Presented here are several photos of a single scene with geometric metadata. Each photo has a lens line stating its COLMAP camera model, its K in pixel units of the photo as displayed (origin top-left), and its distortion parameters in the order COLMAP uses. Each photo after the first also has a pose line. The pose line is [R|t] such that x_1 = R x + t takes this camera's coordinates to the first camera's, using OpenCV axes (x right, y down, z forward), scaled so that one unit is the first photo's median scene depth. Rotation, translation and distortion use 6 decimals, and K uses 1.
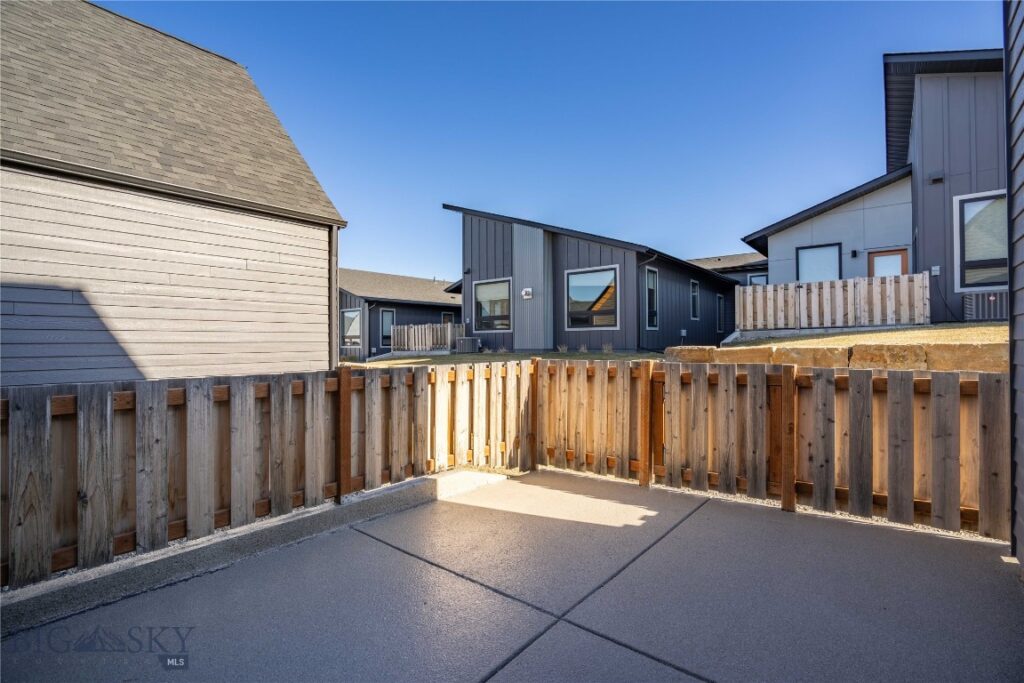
lens RADIAL K [[476.6, 0, 515.9], [0, 476.6, 336.7], [0, 0, 1]] dist [-0.021793, 0.004431]
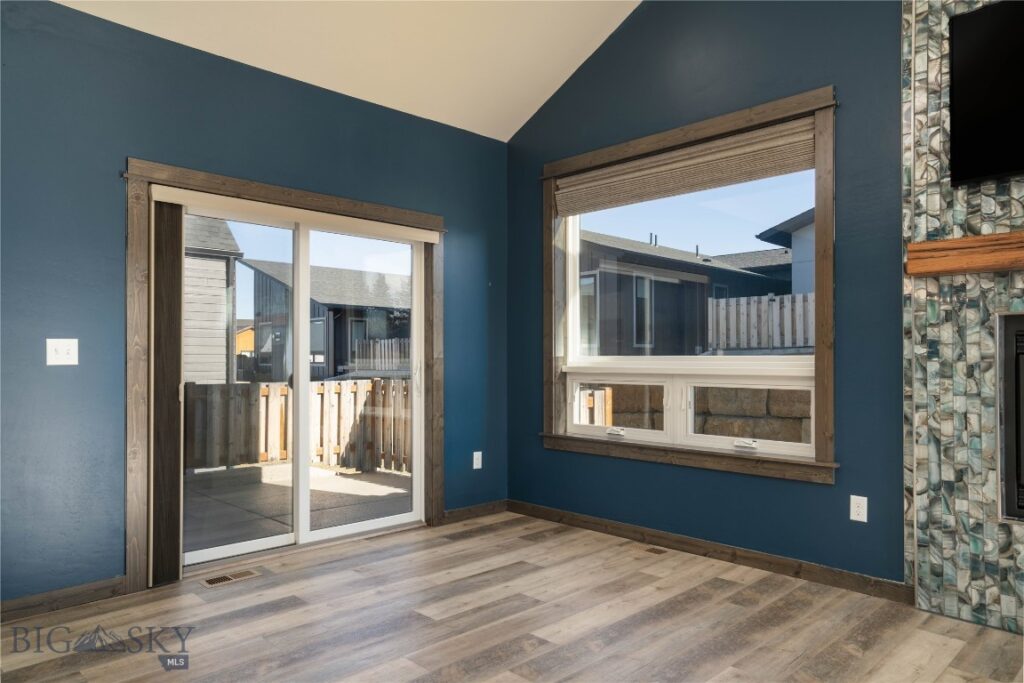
lens RADIAL K [[691.9, 0, 505.7], [0, 691.9, 351.8], [0, 0, 1]] dist [-0.001306, 0.030783]
pose [[0.992921, 0.004060, -0.118710, 0.551059], [-0.003817, 0.999990, 0.002276, -0.024832], [0.118718, -0.001807, 0.992926, -0.650591]]
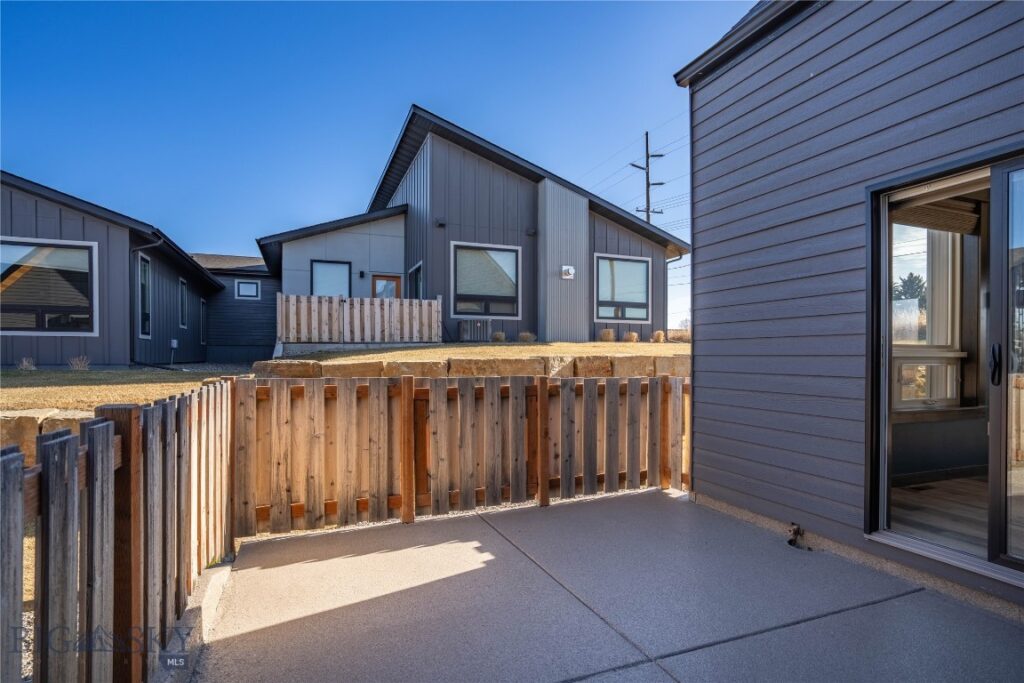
lens RADIAL K [[525.0, 0, 516.3], [0, 525.0, 353.5], [0, 0, 1]] dist [-0.043764, -0.000742]
pose [[0.504919, 0.013375, 0.863063, -0.336813], [-0.017397, 0.999835, -0.005317, 0.008559], [-0.862991, -0.012330, 0.505068, 0.272085]]
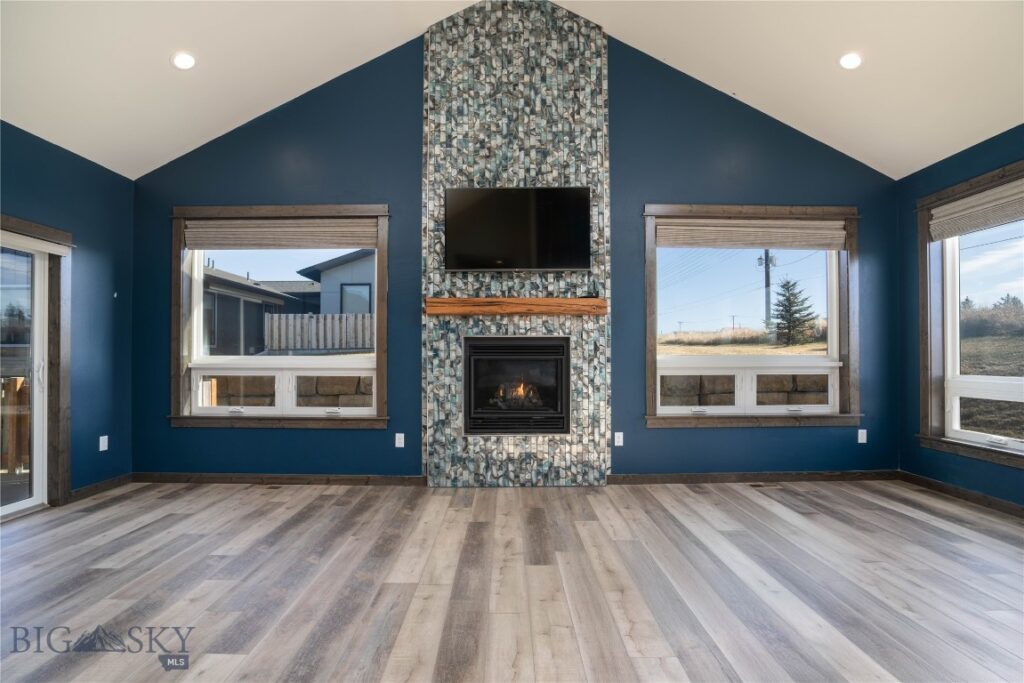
lens RADIAL K [[476.6, 0, 507.8], [0, 476.6, 347.8], [0, 0, 1]] dist [-0.021793, 0.004431]
pose [[0.784348, 0.016555, 0.620100, 0.453472], [-0.012047, 0.999862, -0.011455, -0.027793], [-0.620204, 0.001515, 0.784439, -0.709959]]
